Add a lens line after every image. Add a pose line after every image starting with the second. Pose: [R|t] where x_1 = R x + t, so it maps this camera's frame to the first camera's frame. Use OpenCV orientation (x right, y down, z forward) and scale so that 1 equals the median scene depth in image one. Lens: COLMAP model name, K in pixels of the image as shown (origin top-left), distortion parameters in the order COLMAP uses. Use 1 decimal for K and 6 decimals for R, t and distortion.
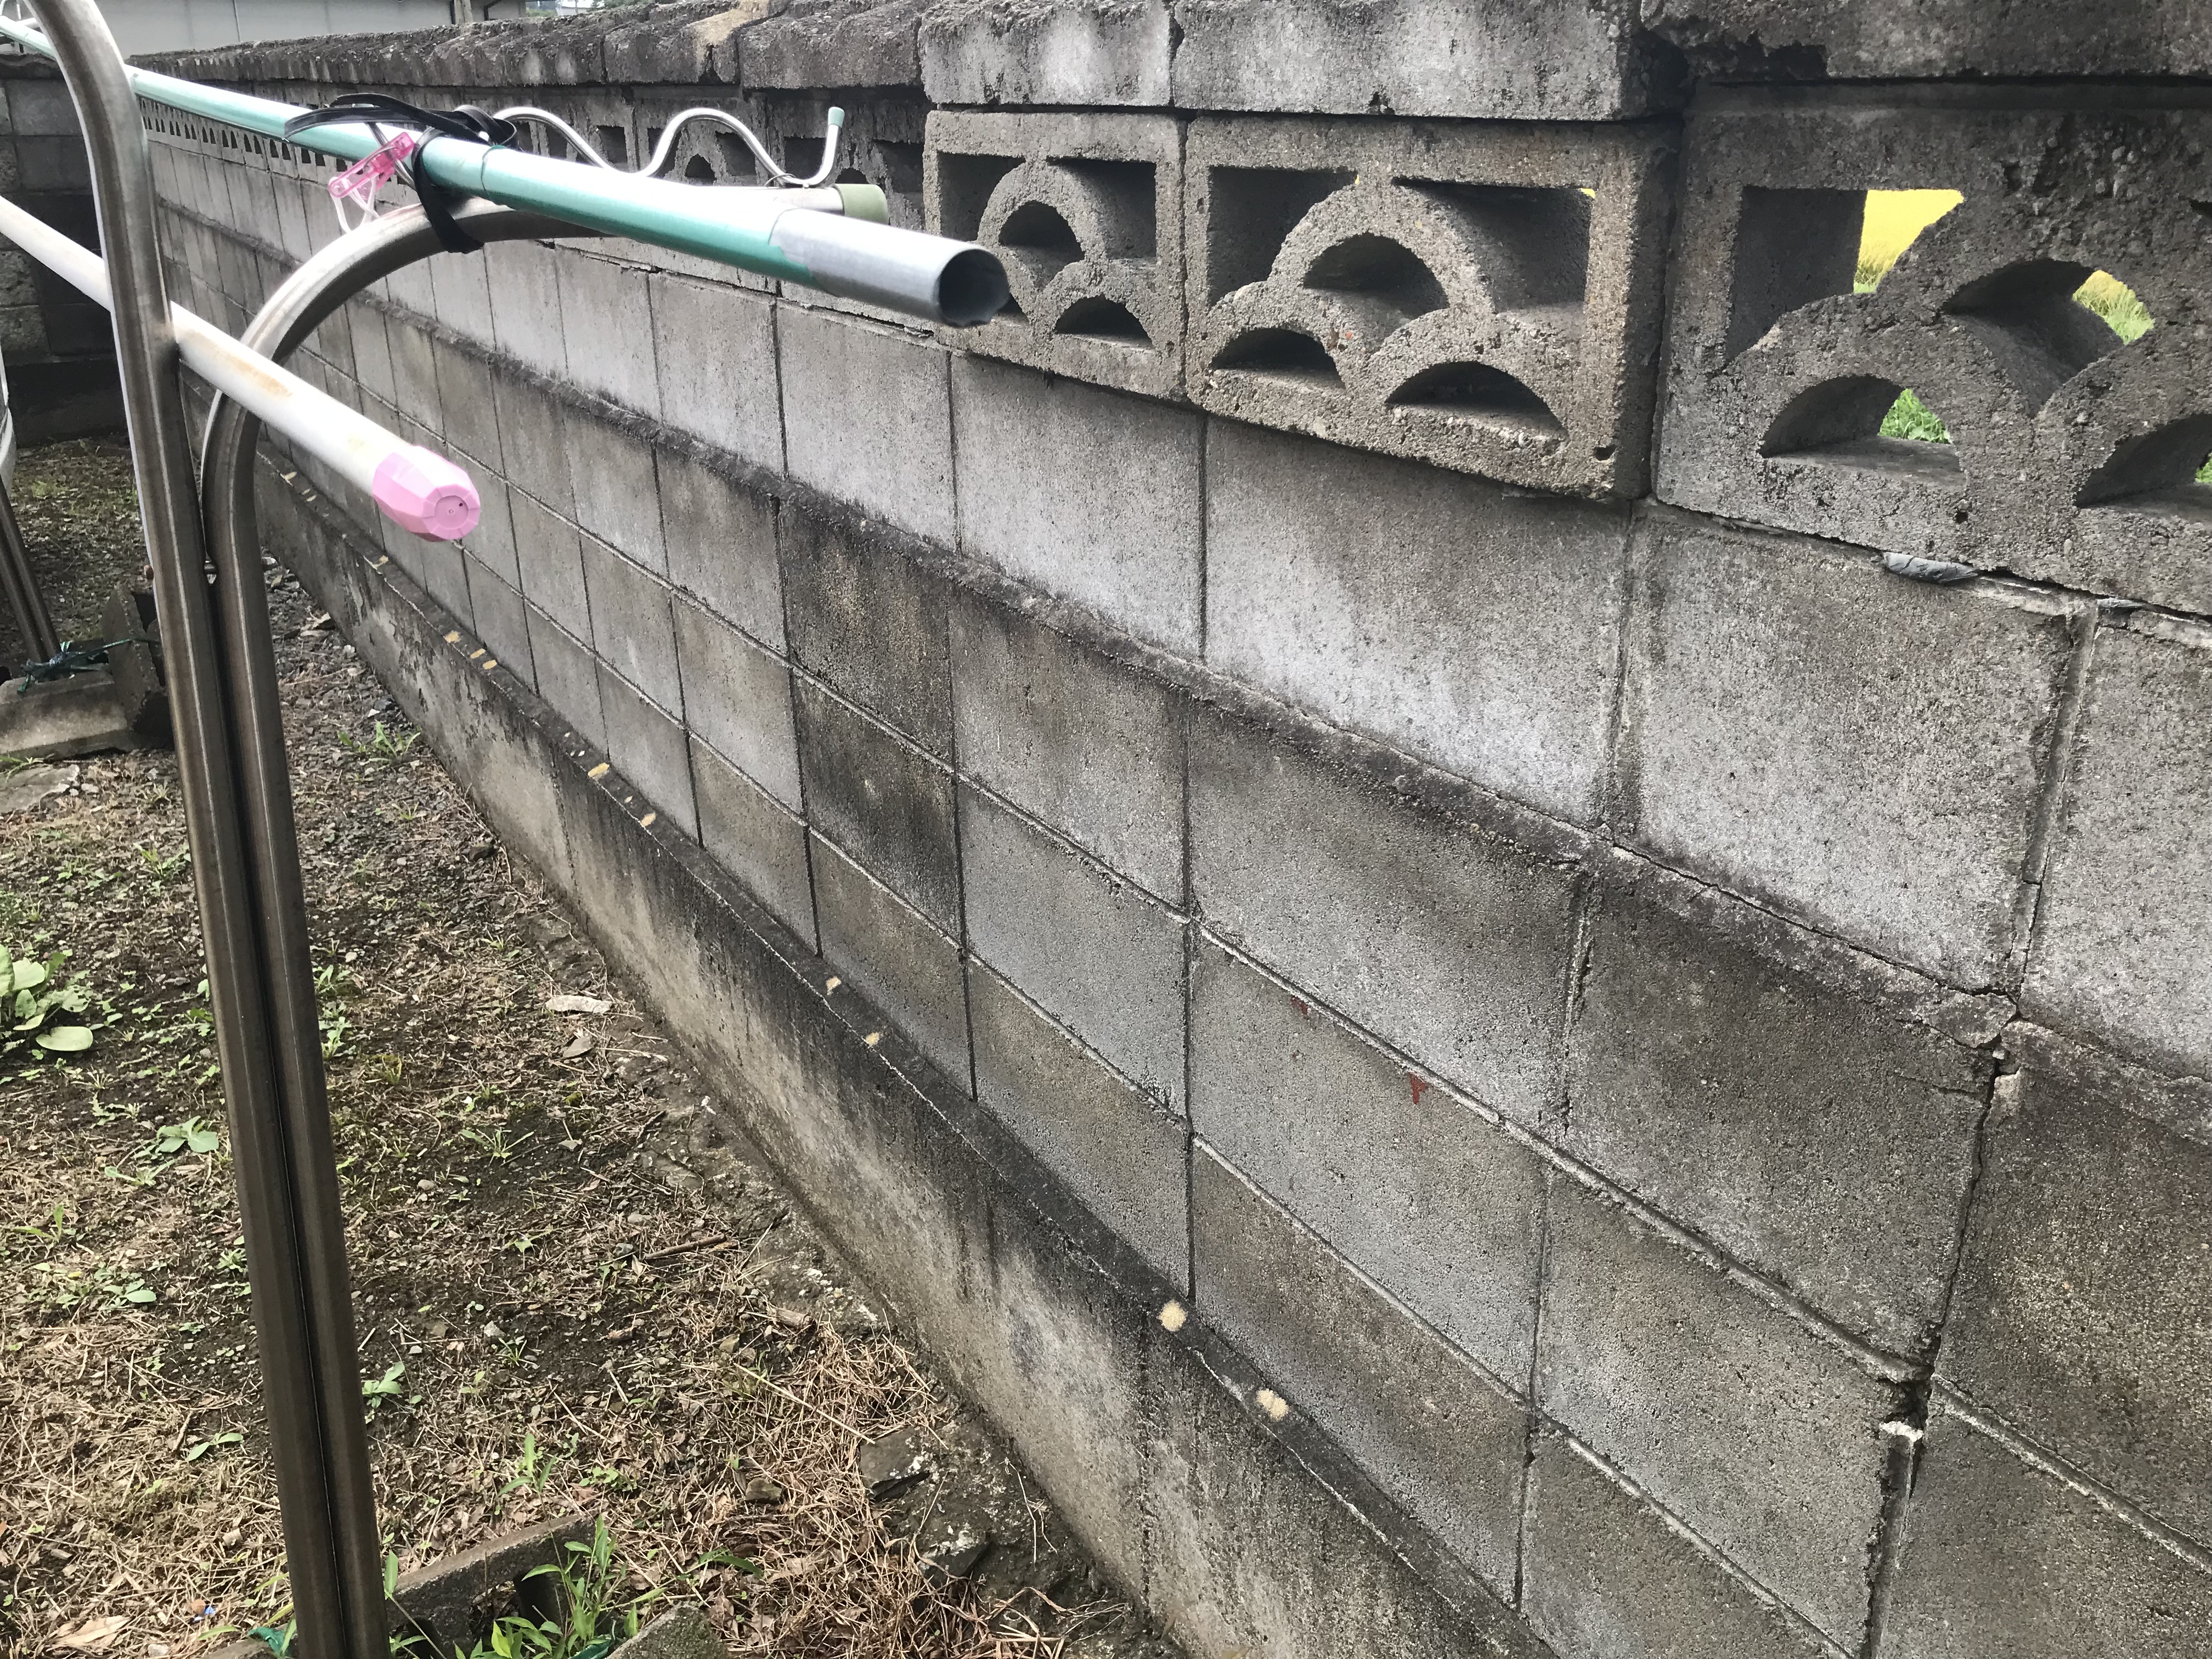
lens RADIAL K [[1763.1, 0, 1106.0], [0, 1763.1, 829.5], [0, 0, 1]] dist [0.017981, -0.001706]
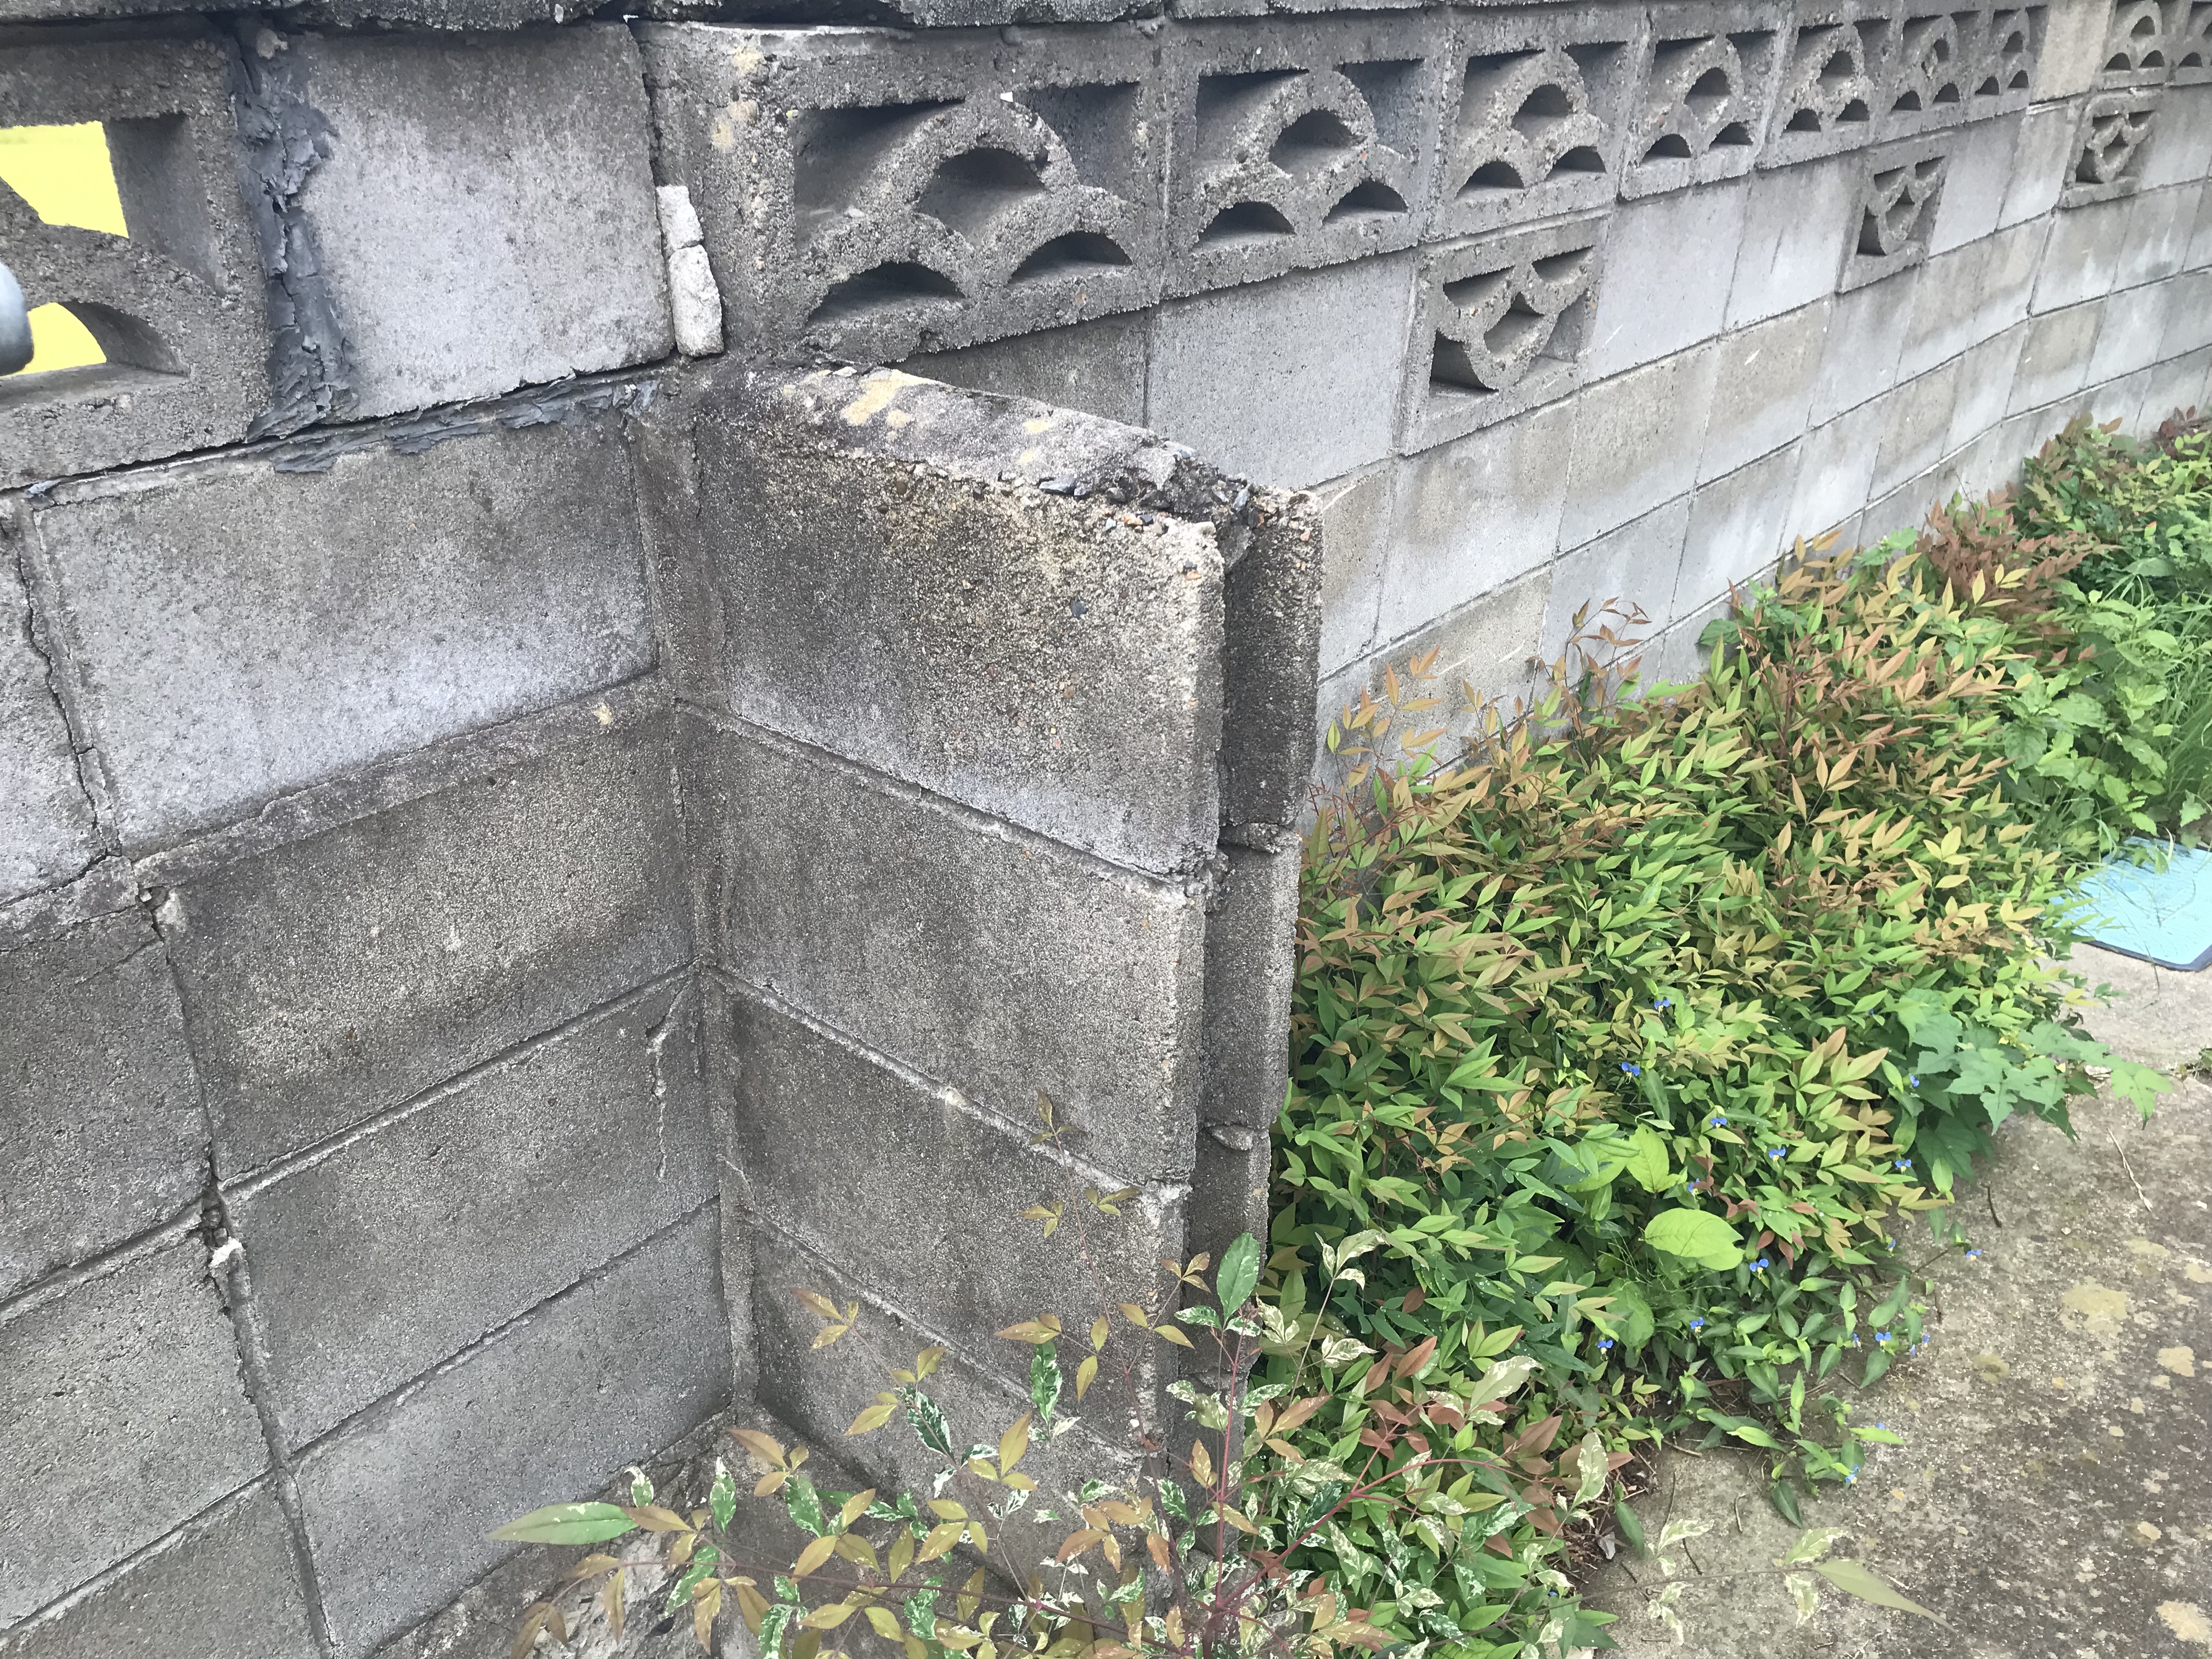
lens RADIAL K [[1785.0, 0, 1106.3], [0, 1785.0, 795.6], [0, 0, 1]] dist [0.116415, -0.129090]
pose [[-0.308793, -0.392528, 0.866354, -0.657621], [0.375066, 0.786803, 0.490169, -0.261158], [-0.874055, 0.476301, -0.095736, 0.548759]]
